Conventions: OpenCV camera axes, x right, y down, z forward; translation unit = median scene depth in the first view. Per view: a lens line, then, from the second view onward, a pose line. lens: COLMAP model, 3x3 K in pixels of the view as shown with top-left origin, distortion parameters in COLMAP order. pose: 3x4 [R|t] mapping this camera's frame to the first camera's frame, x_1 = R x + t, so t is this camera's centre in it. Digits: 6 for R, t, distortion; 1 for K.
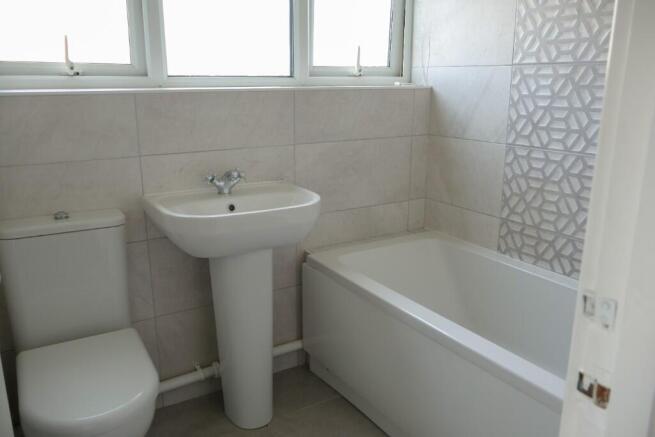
lens RADIAL K [[547.2, 0, 323.6], [0, 547.2, 217.2], [0, 0, 1]] dist [-0.003538, -0.006471]
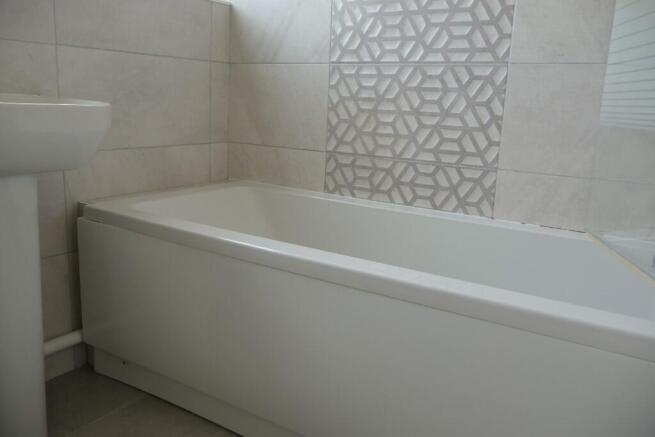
lens RADIAL K [[547.2, 0, 324.5], [0, 547.2, 219.9], [0, 0, 1]] dist [-0.003538, -0.006471]
pose [[0.894478, -0.055596, 0.443643, -0.069149], [0.065912, 0.997795, -0.007853, 0.118682], [-0.442228, 0.036266, 0.896169, 0.238820]]
